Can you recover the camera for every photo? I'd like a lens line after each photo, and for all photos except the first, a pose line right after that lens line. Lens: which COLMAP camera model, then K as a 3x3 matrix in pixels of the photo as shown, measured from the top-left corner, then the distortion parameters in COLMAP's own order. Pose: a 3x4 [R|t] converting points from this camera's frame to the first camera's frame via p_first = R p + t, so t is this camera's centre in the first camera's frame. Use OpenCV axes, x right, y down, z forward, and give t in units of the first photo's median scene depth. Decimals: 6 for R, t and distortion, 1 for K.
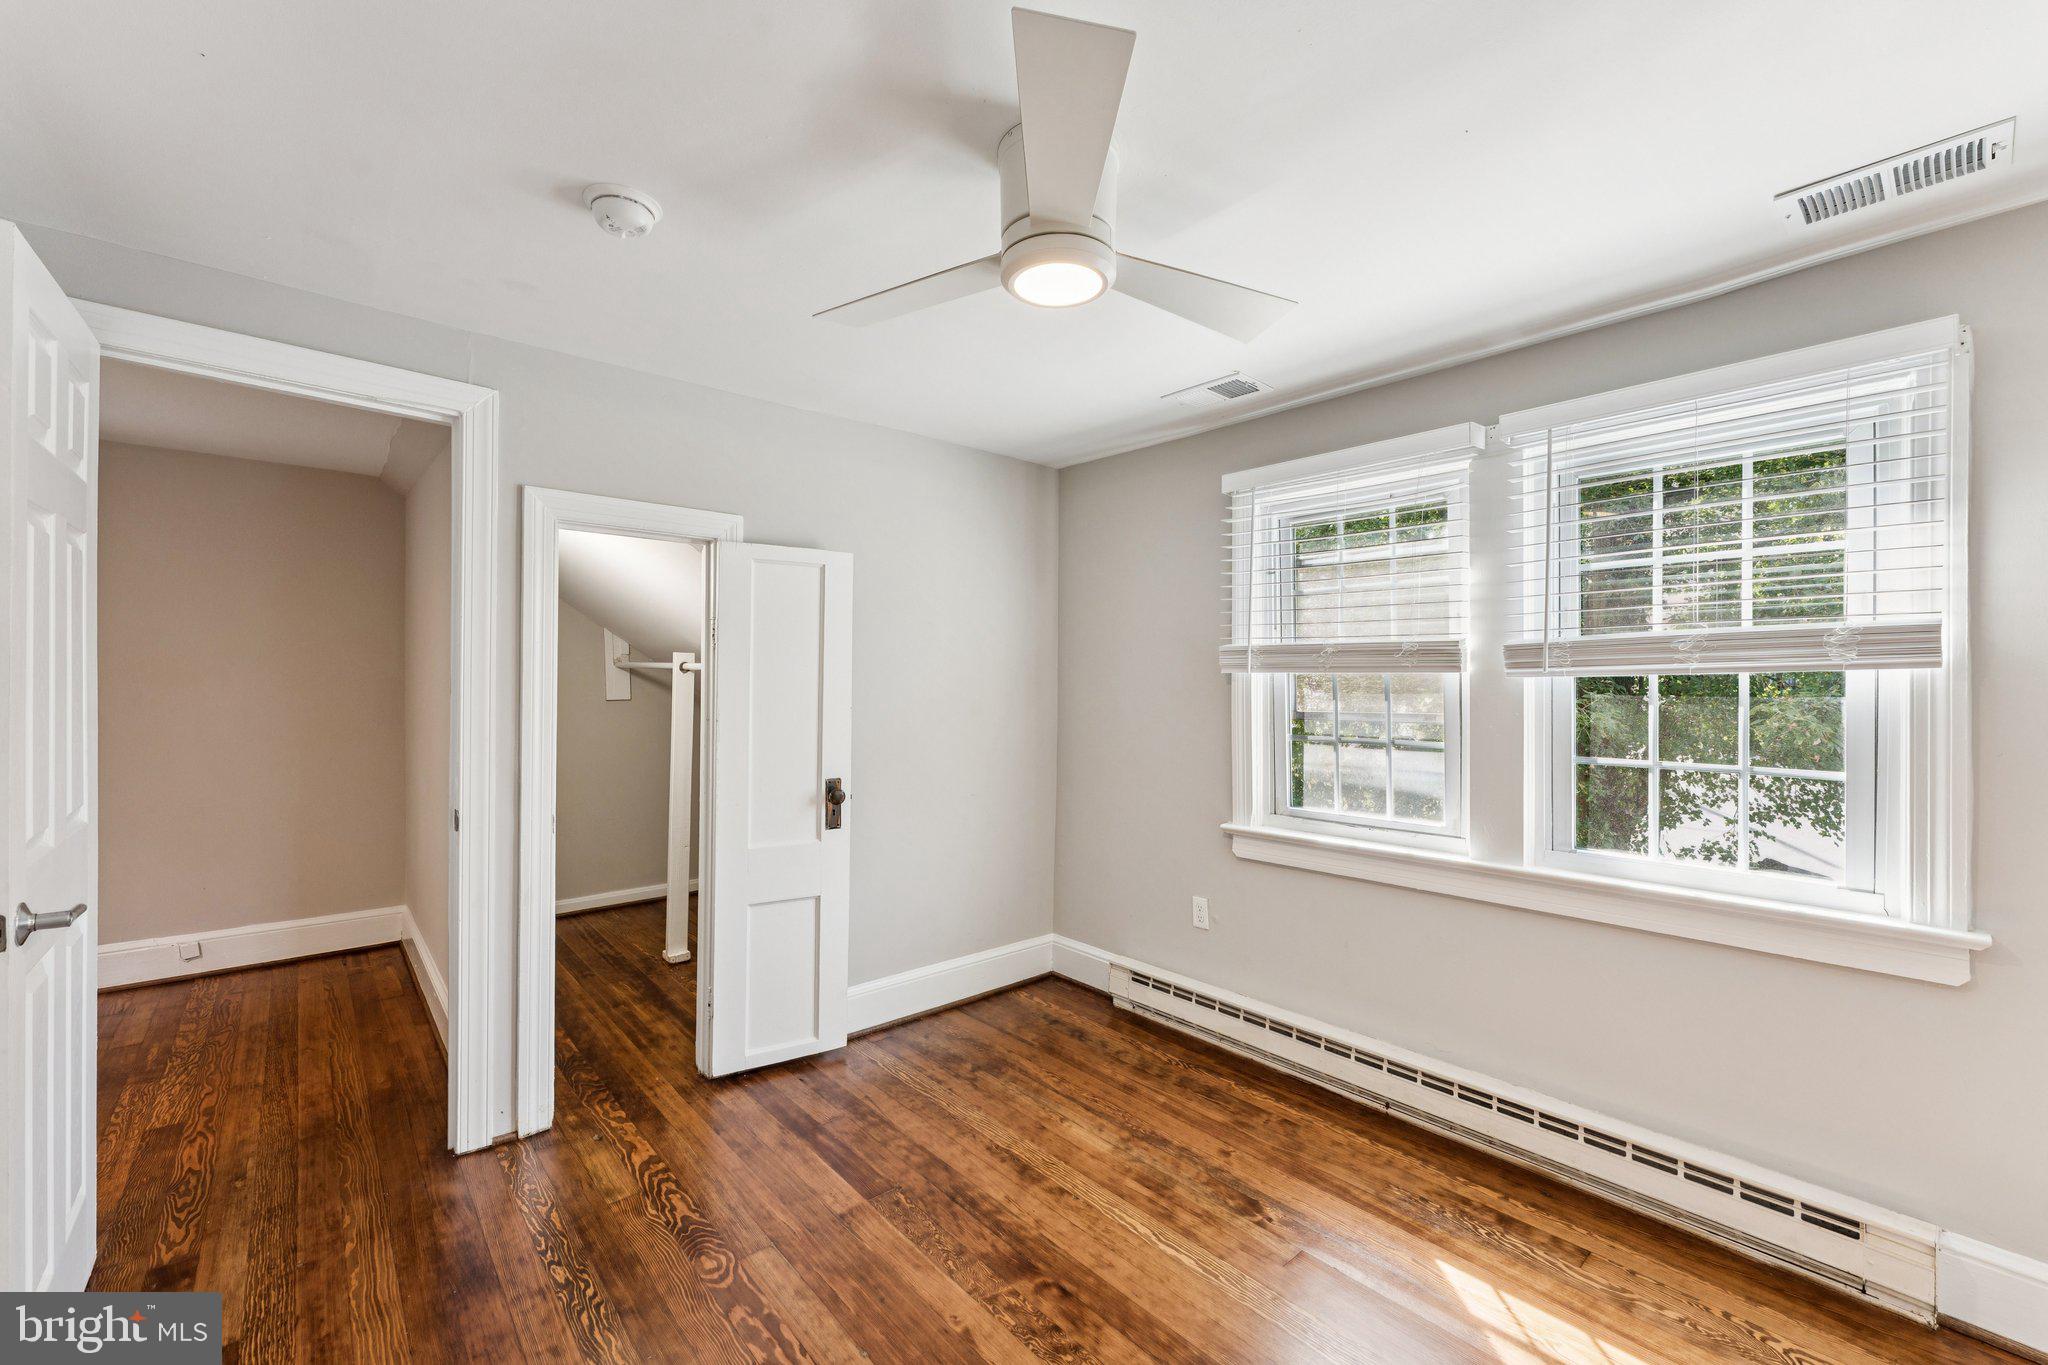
lens RADIAL K [[818.8, 0, 1018.2], [0, 818.8, 685.9], [0, 0, 1]] dist [0.001355, 0.000254]
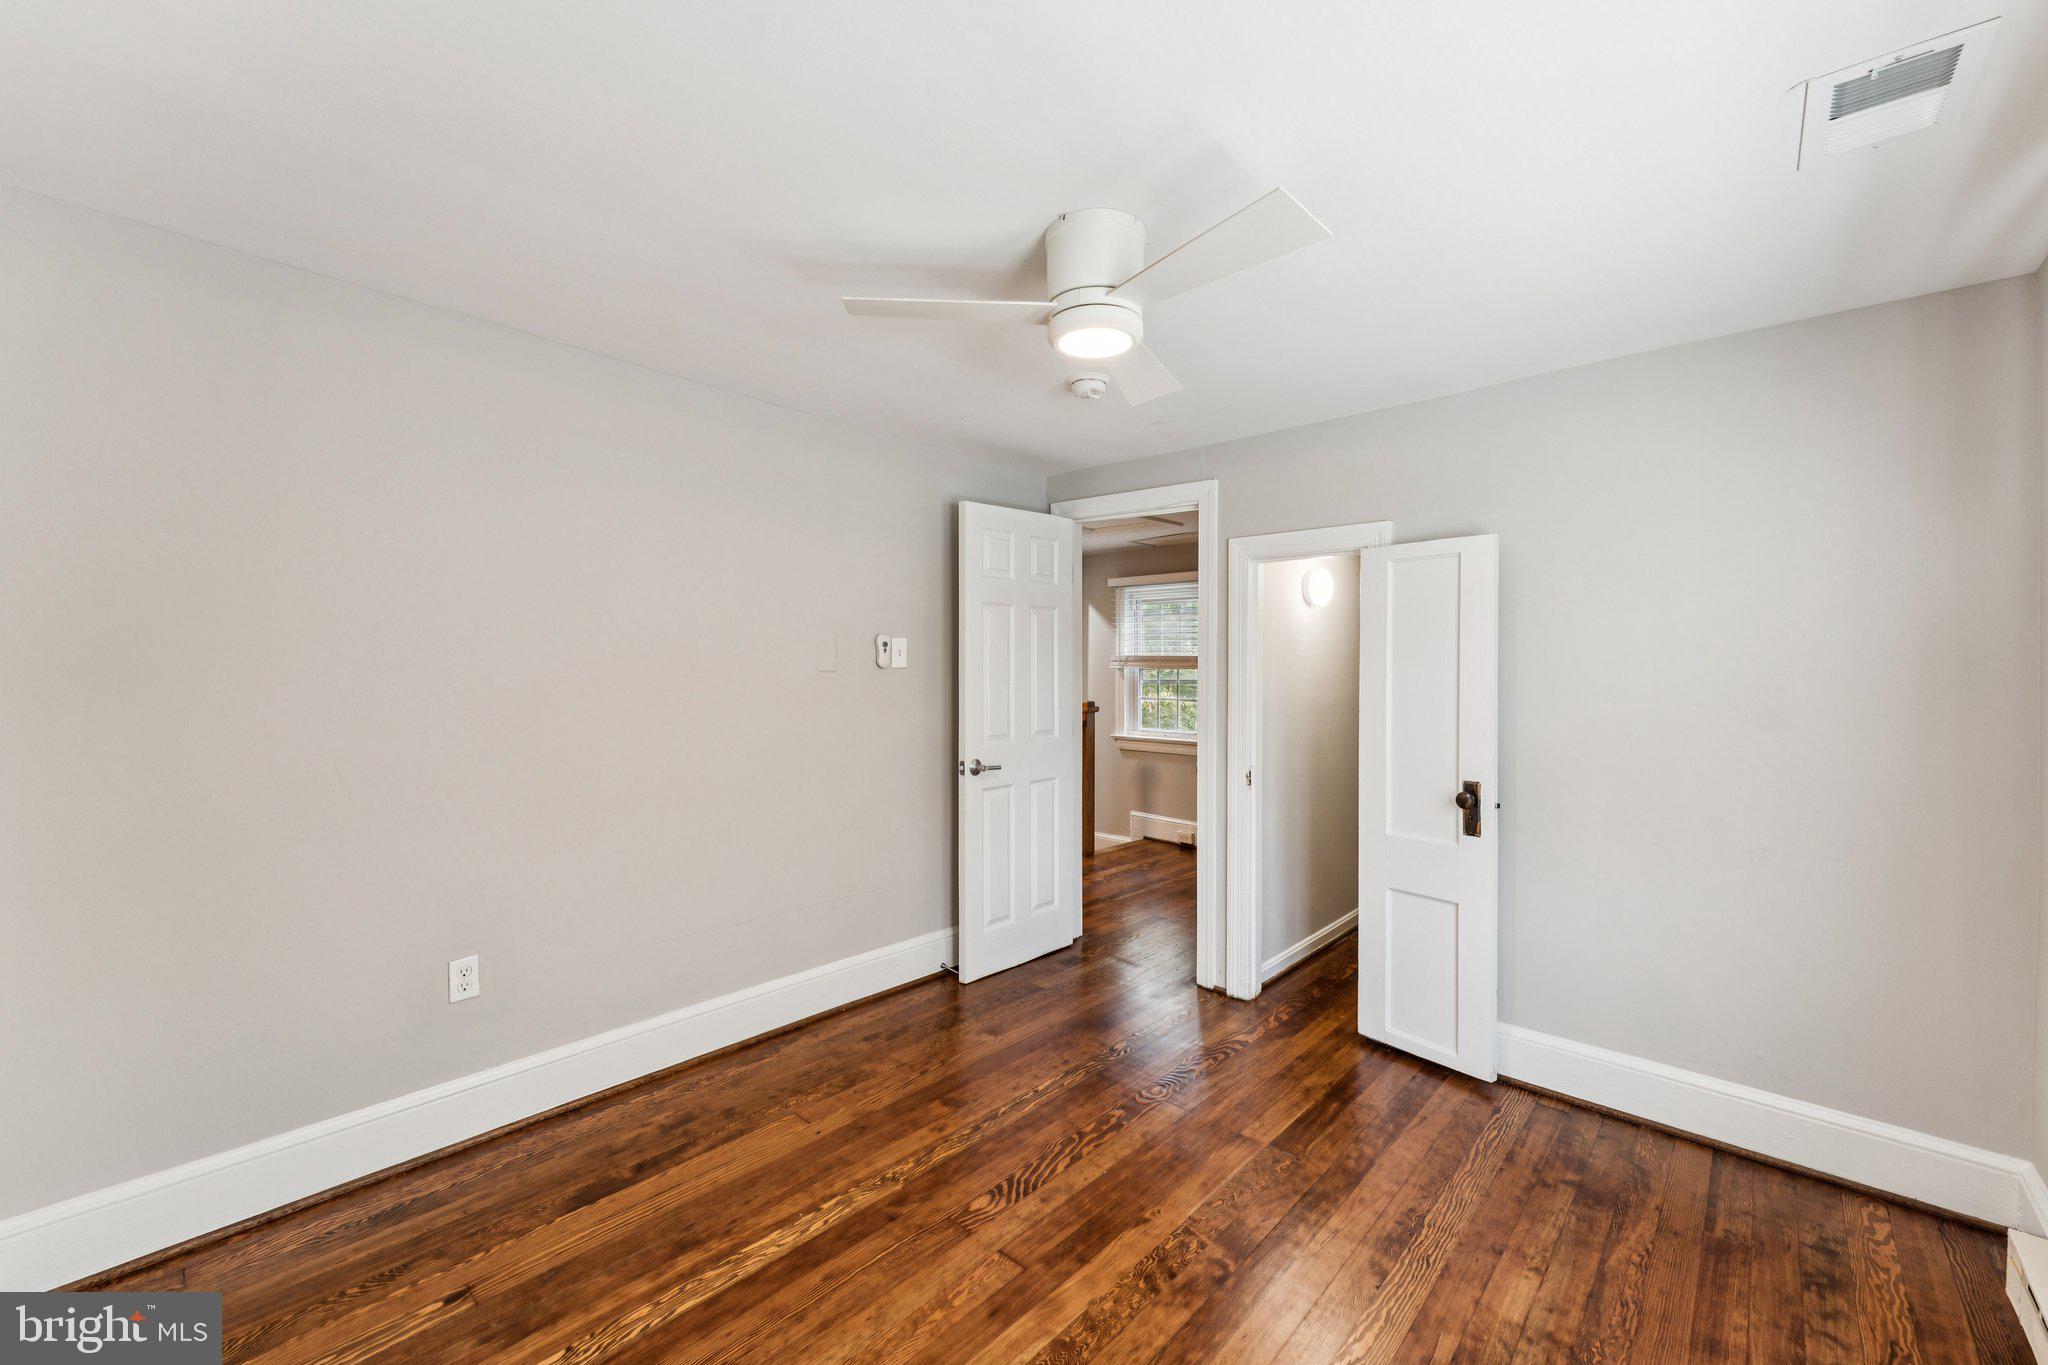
lens RADIAL K [[819.1, 0, 1028.5], [0, 819.1, 671.7], [0, 0, 1]] dist [-0.000870, 0.000366]
pose [[0.116983, -0.007871, -0.993103, 0.689932], [-0.010404, 0.999904, -0.009150, 0.003579], [0.993079, 0.011402, 0.116890, 0.427657]]
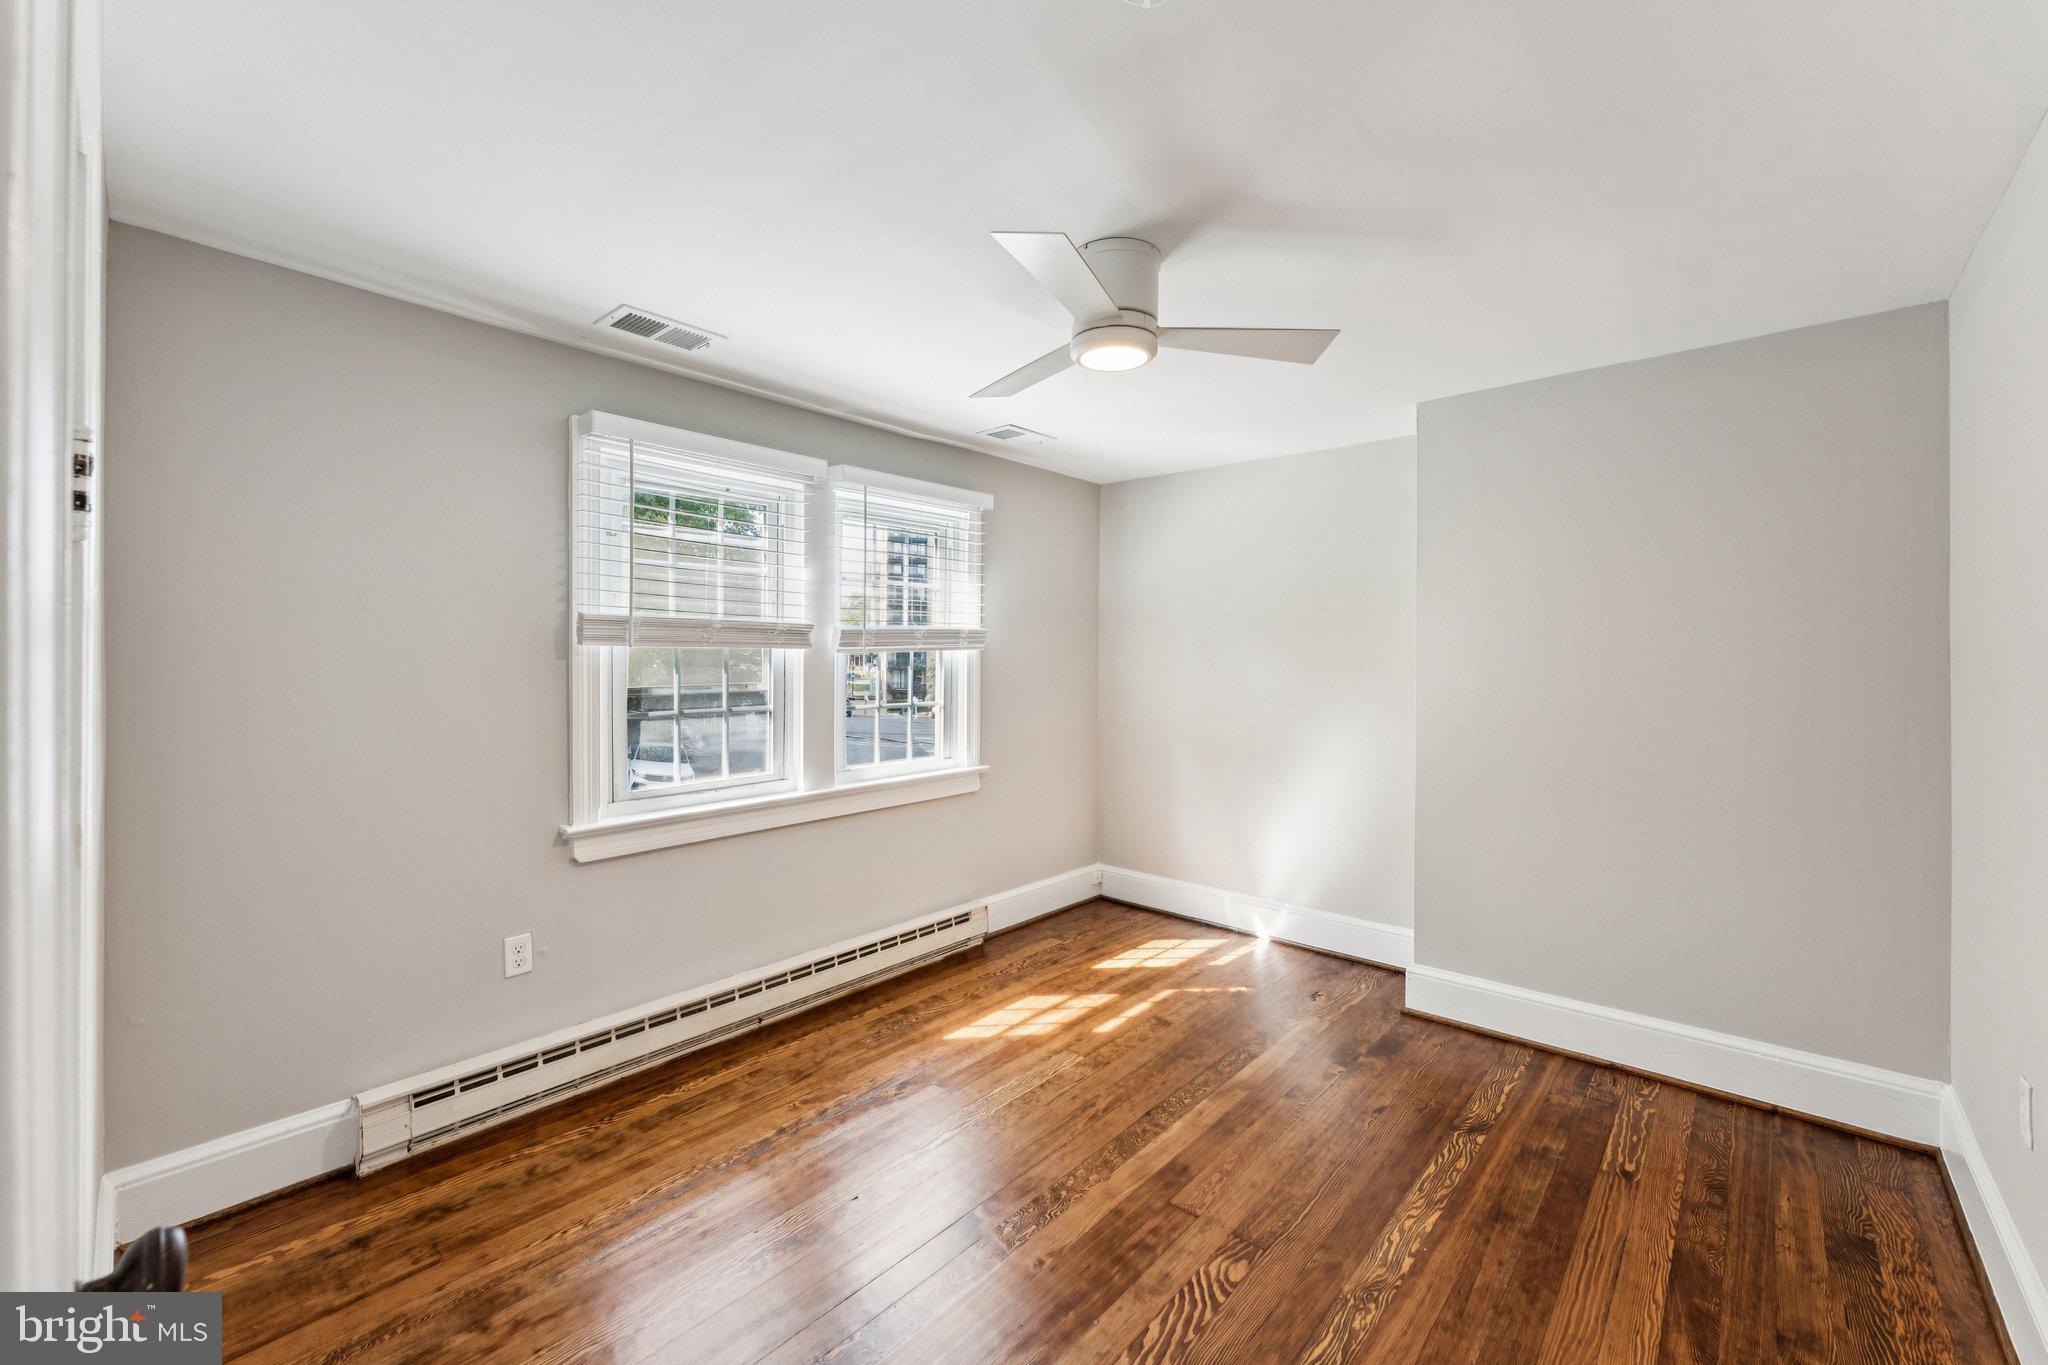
lens RADIAL K [[819.1, 0, 1028.5], [0, 819.1, 671.7], [0, 0, 1]] dist [-0.000870, 0.000366]
pose [[-0.120359, -0.022336, 0.992479, -0.703327], [0.002230, 0.999738, 0.022770, -0.007730], [-0.992728, 0.004954, -0.120278, 0.724129]]
